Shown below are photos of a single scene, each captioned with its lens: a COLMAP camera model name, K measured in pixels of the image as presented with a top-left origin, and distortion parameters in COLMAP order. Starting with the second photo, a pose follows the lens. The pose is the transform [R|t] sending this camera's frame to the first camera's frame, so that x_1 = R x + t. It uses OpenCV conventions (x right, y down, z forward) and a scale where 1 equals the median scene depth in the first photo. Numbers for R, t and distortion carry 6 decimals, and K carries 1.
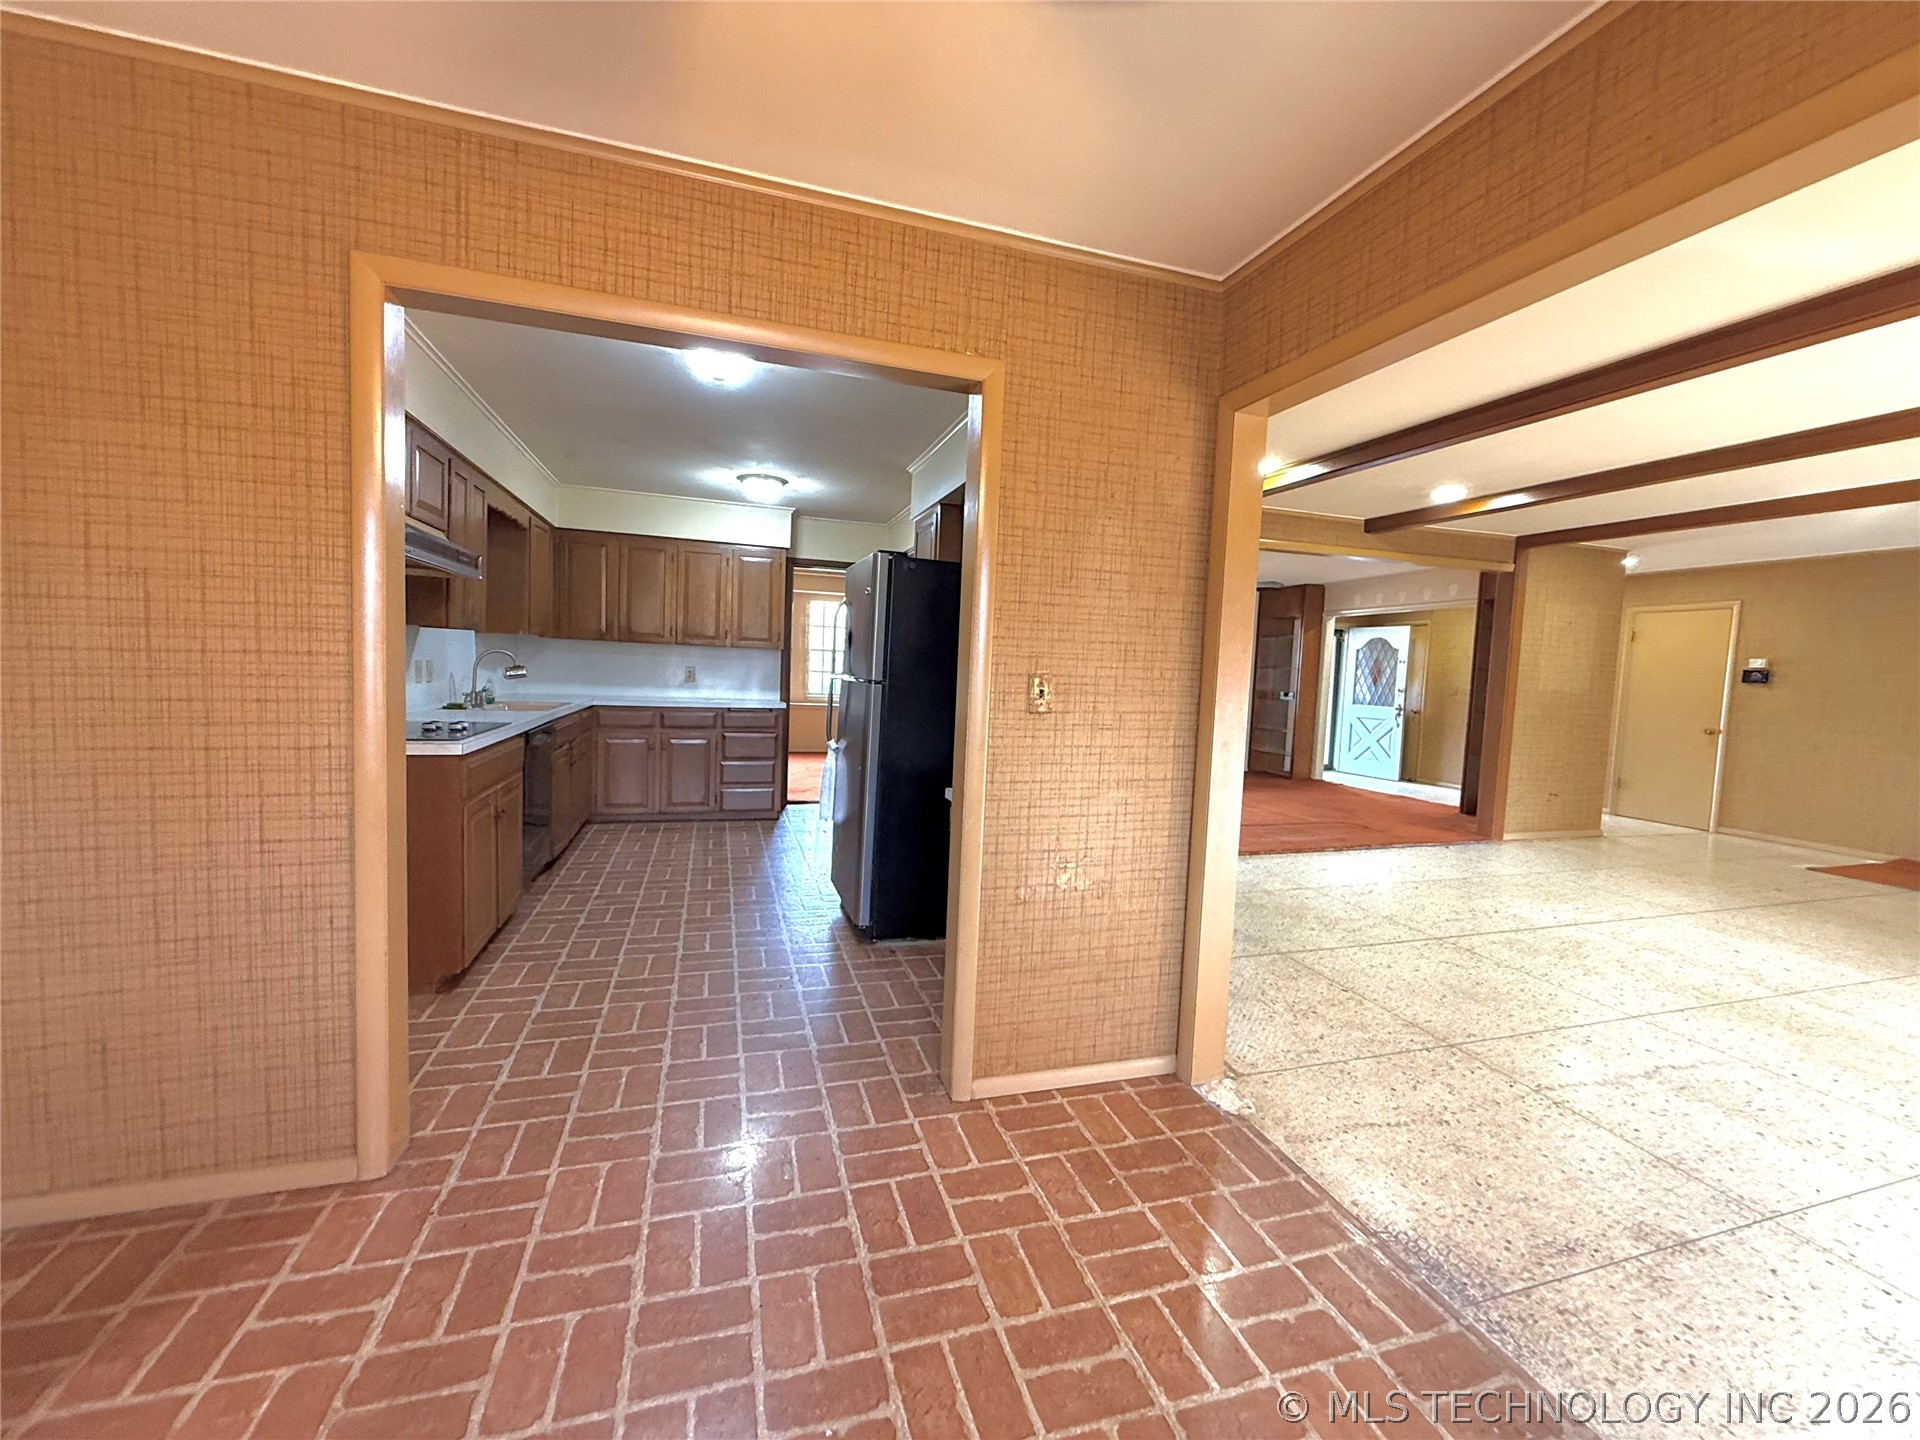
lens RADIAL K [[760.3, 0, 952.8], [0, 760.3, 707.9], [0, 0, 1]] dist [0.001149, -0.001227]
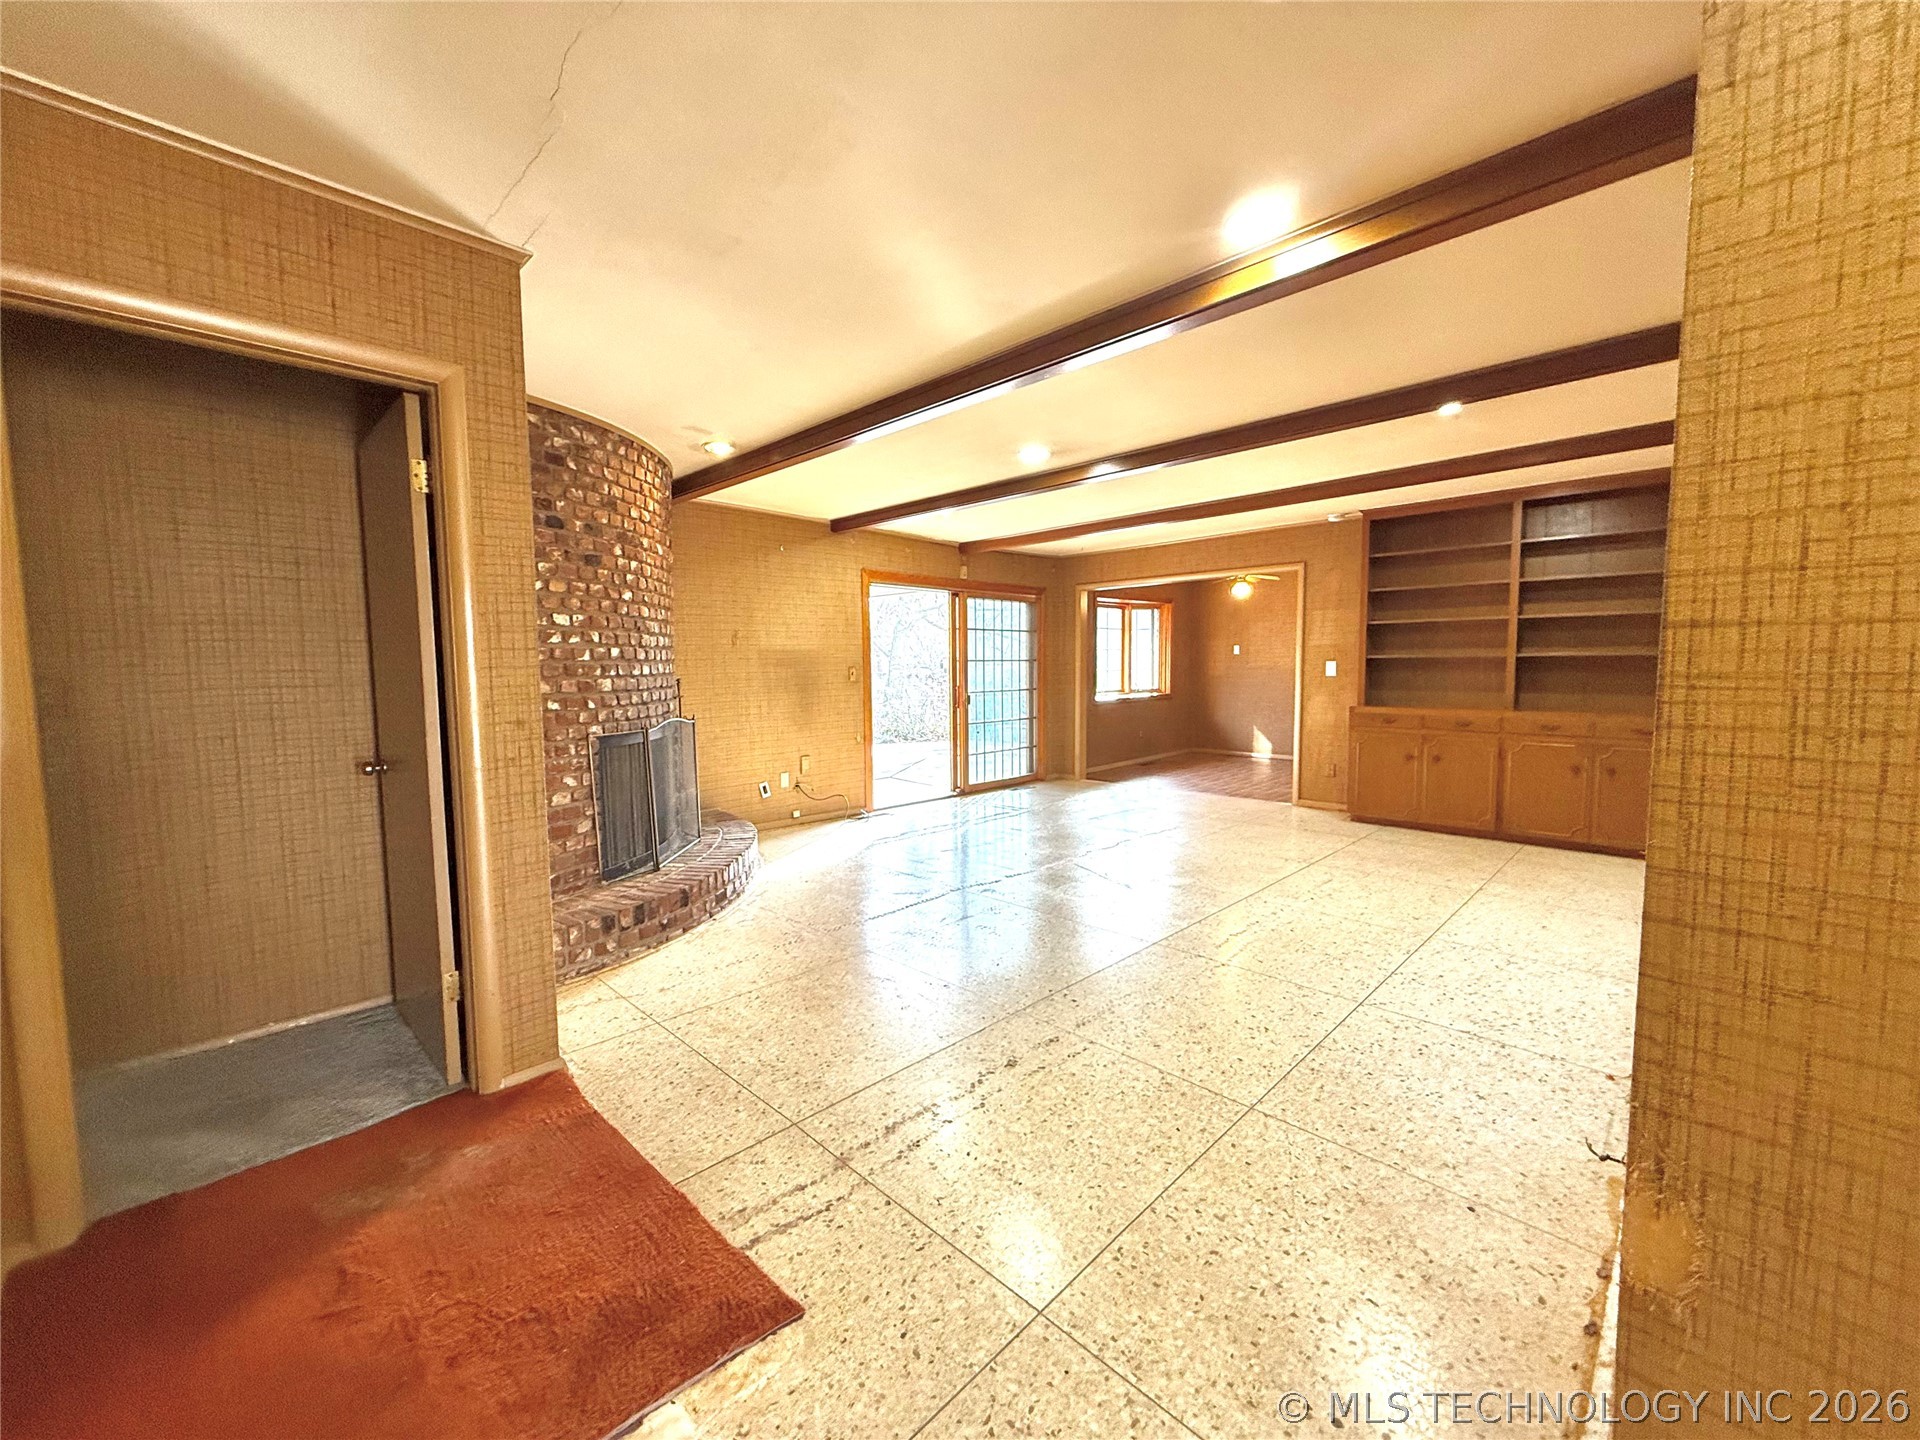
lens RADIAL K [[760.3, 0, 955.0], [0, 760.3, 719.7], [0, 0, 1]] dist [0.001149, -0.001227]
pose [[-0.884696, 0.002850, -0.466159, 3.124970], [-0.054603, 0.992464, 0.109696, -0.070660], [0.462959, 0.122502, -0.877874, 3.220261]]
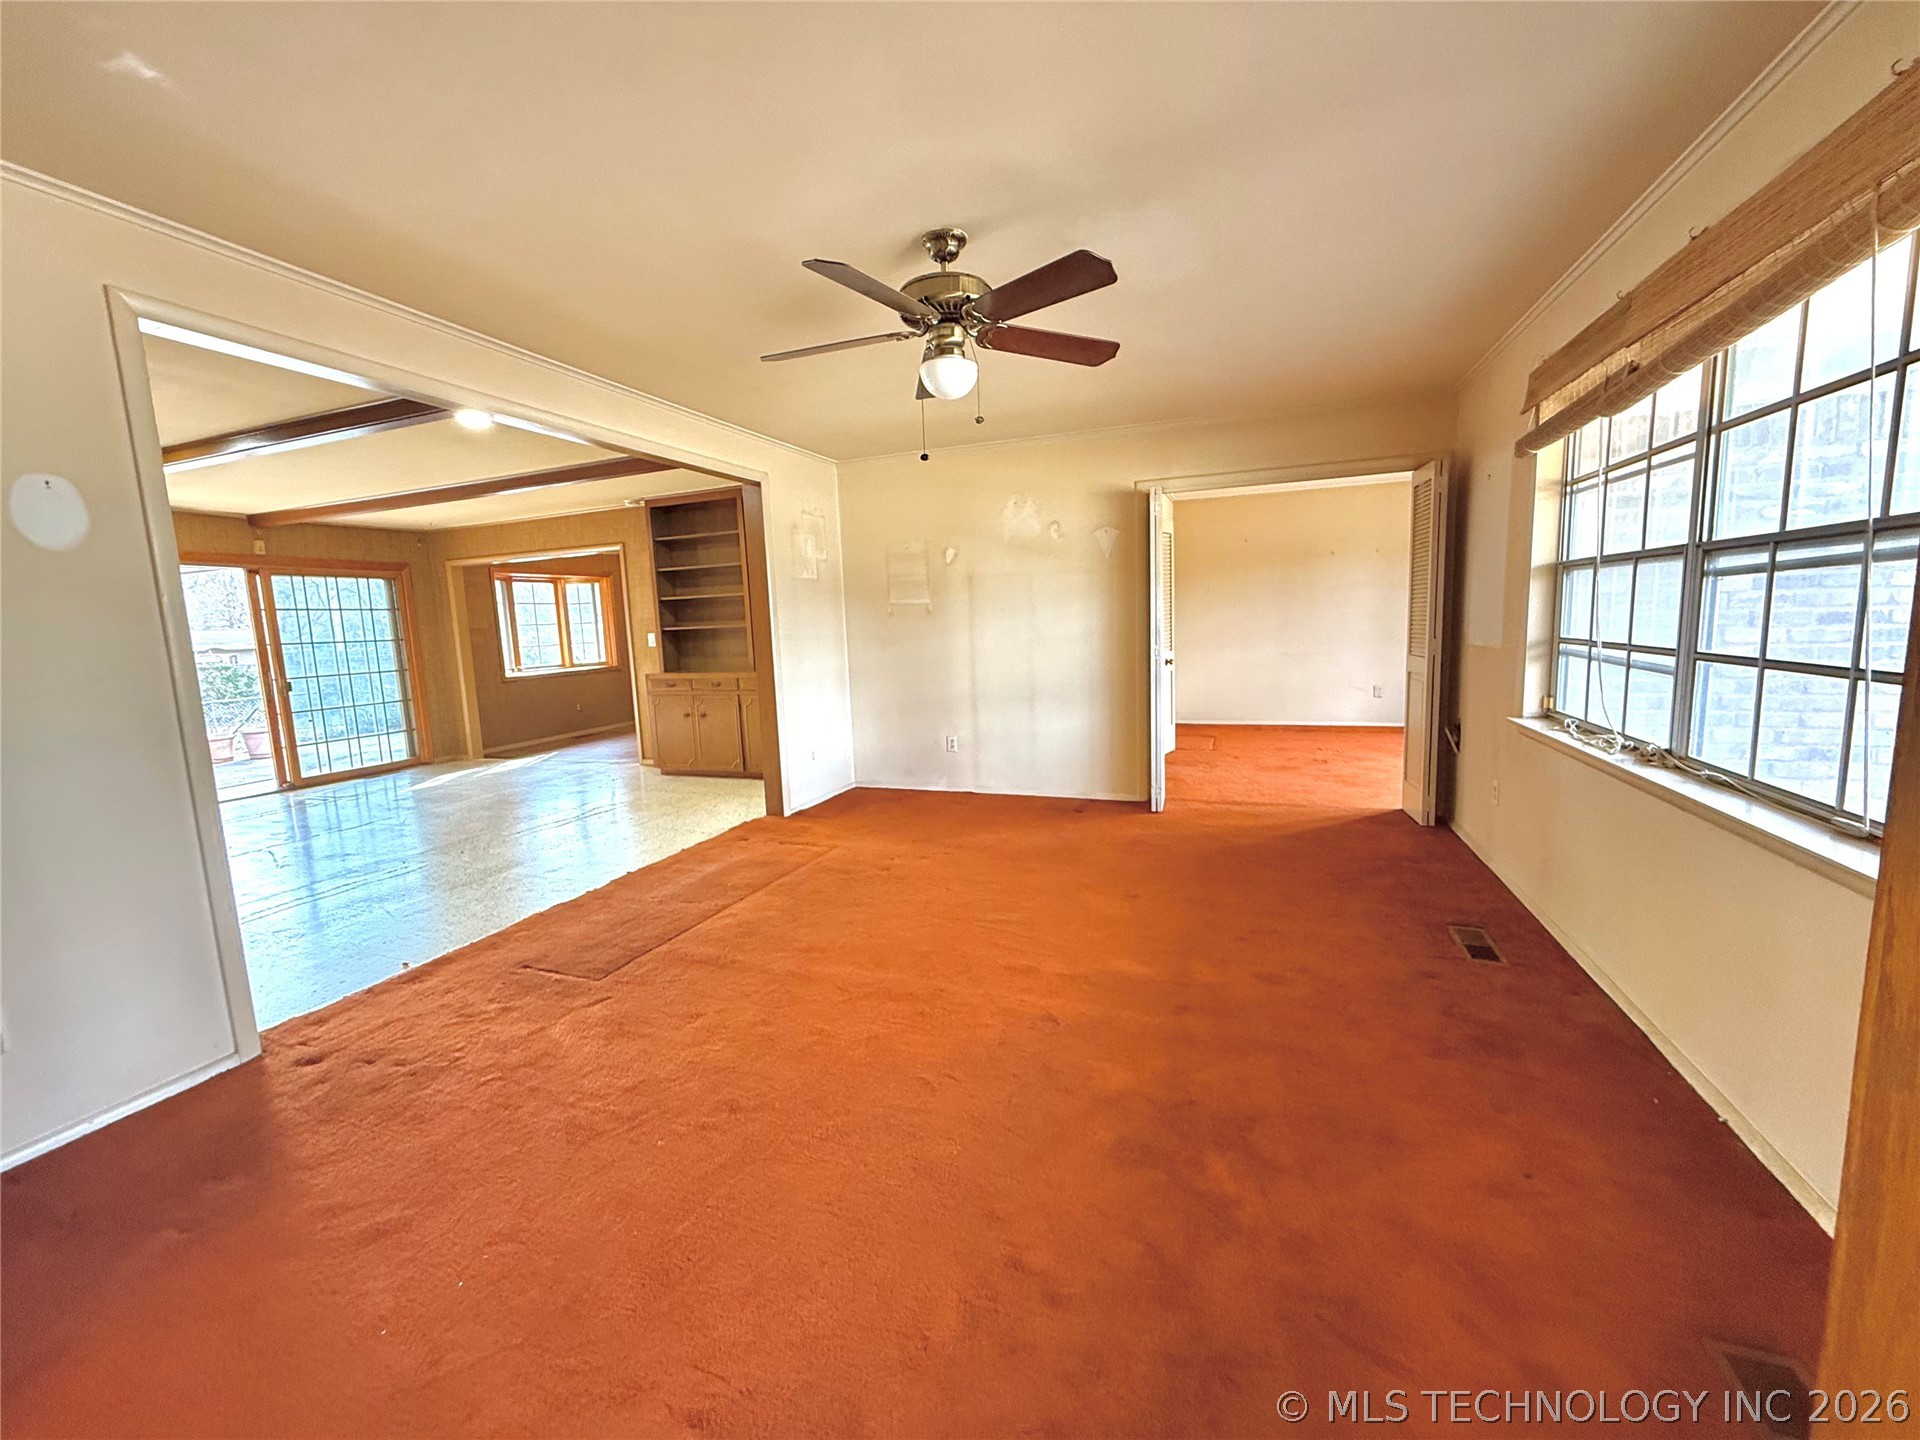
lens RADIAL K [[760.3, 0, 954.4], [0, 760.3, 720.6], [0, 0, 1]] dist [0.001149, -0.001227]
pose [[-0.617931, 0.084933, -0.781632, 2.223520], [-0.033761, 0.990365, 0.134304, -0.166332], [0.785507, 0.109379, -0.609110, 4.379245]]
